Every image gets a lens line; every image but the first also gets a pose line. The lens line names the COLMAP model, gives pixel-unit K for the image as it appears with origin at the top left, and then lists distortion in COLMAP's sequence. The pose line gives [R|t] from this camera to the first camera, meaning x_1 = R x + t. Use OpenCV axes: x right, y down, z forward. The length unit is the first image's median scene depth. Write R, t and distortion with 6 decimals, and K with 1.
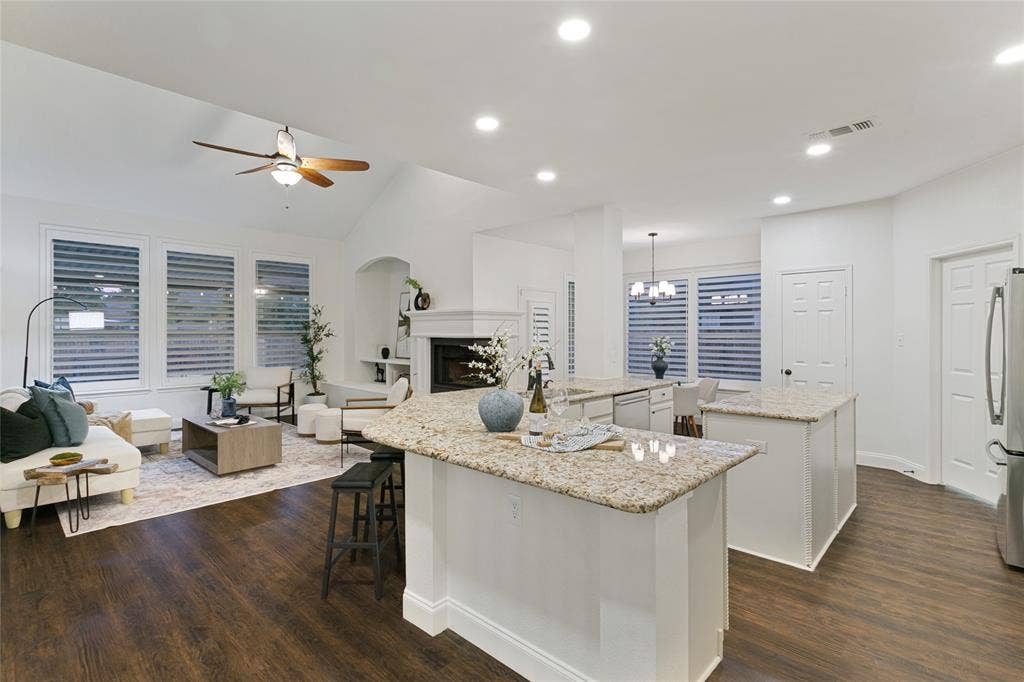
lens RADIAL K [[493.5, 0, 509.3], [0, 493.5, 334.2], [0, 0, 1]] dist [-0.000441, 0.000241]
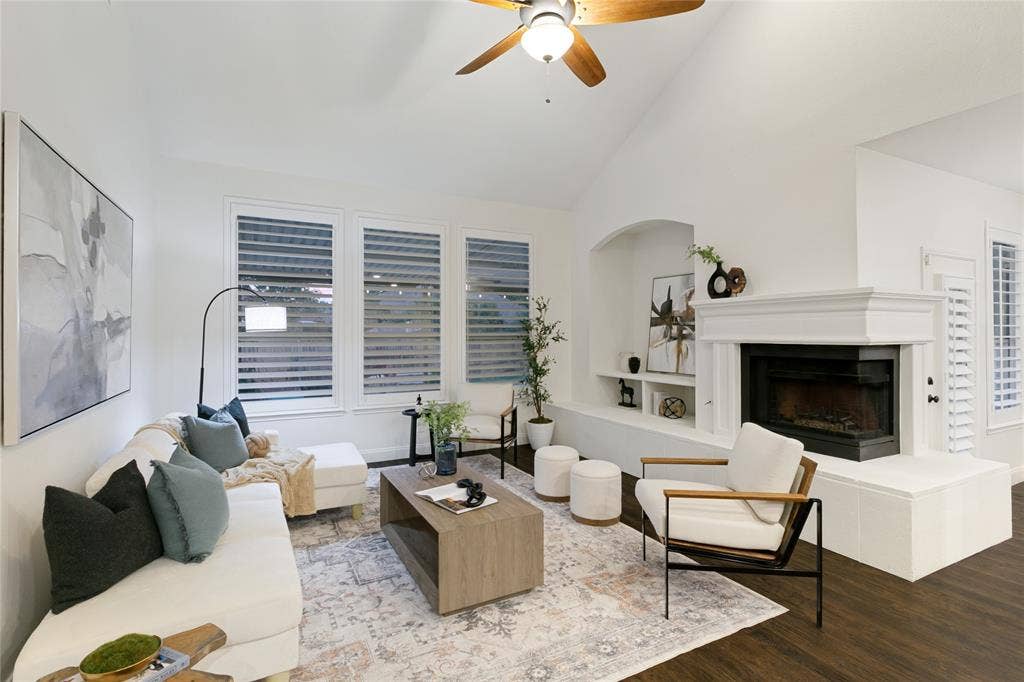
lens RADIAL K [[493.5, 0, 509.3], [0, 493.5, 334.2], [0, 0, 1]] dist [-0.000441, 0.000241]
pose [[0.944854, -0.001795, -0.327486, -0.224635], [0.000090, 0.999986, -0.005221, -0.001298], [0.327491, 0.004904, 0.944841, 0.342482]]
